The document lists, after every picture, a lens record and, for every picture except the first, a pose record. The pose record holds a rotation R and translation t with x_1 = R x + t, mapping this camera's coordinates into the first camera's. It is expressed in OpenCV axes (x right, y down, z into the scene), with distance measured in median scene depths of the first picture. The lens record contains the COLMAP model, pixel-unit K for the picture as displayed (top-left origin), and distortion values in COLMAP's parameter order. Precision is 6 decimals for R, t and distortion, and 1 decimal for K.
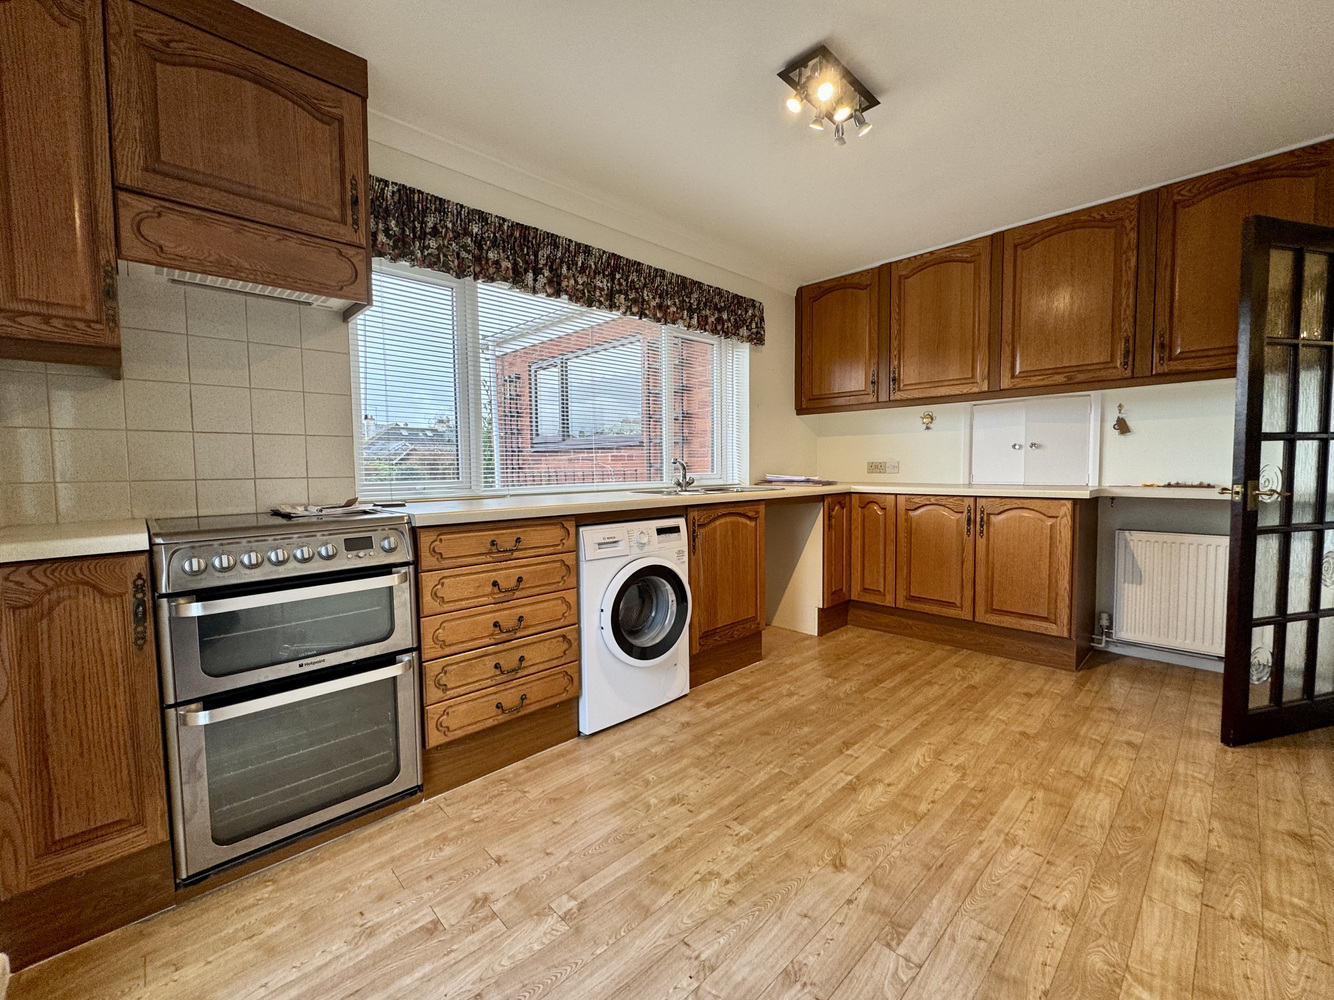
lens RADIAL K [[528.4, 0, 697.8], [0, 528.4, 491.9], [0, 0, 1]] dist [-0.001194, -0.000238]
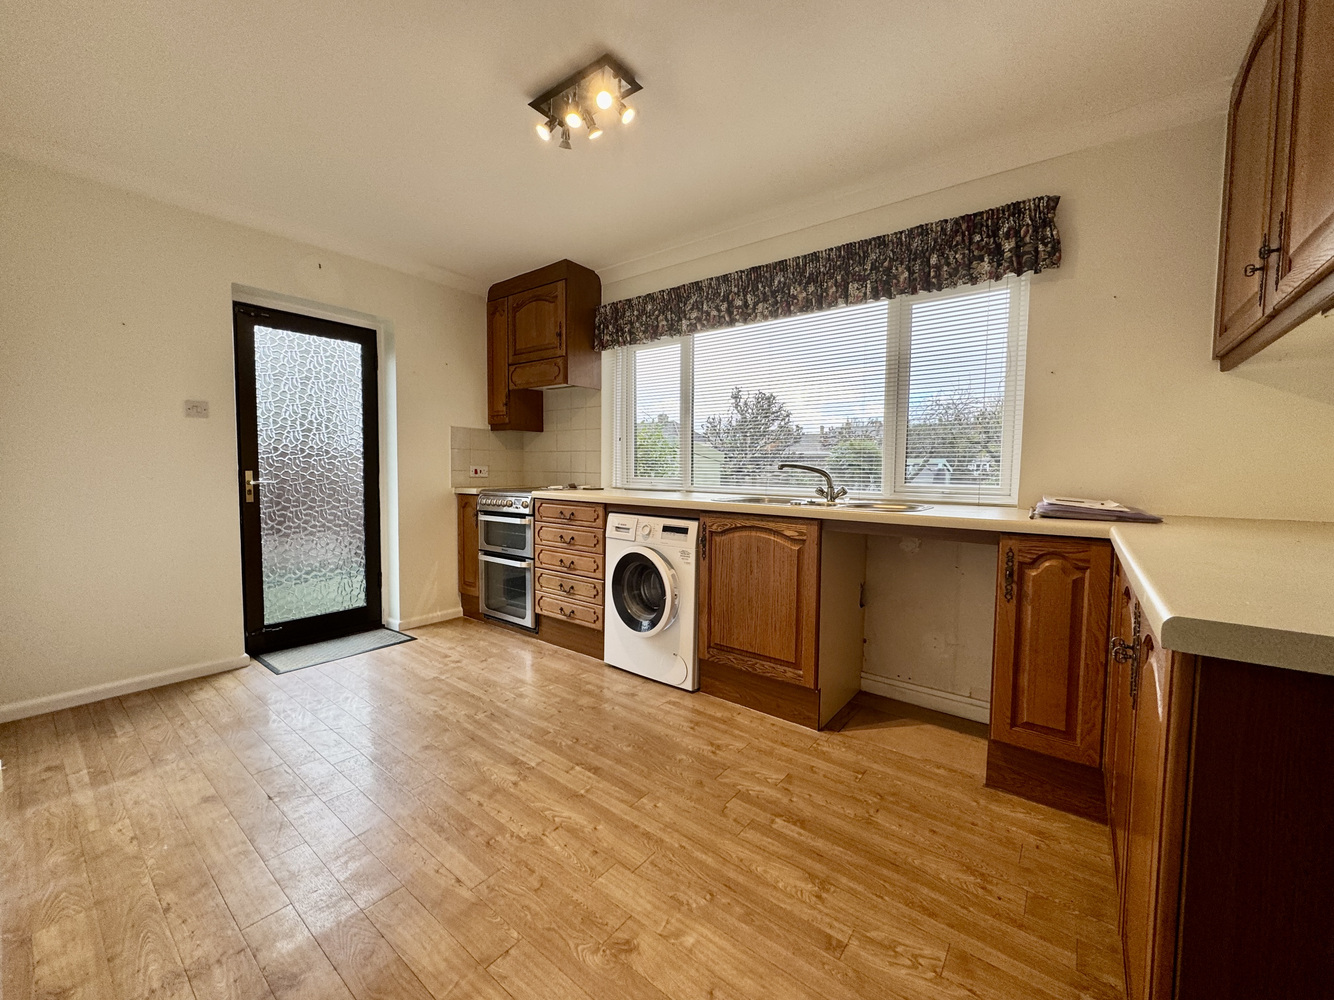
lens RADIAL K [[528.4, 0, 668.1], [0, 528.4, 497.4], [0, 0, 1]] dist [-0.001194, -0.000238]
pose [[0.146056, 0.066960, -0.987008, 1.096922], [-0.065869, 0.996151, 0.057833, -0.060314], [0.987081, 0.056567, 0.149905, 0.881746]]
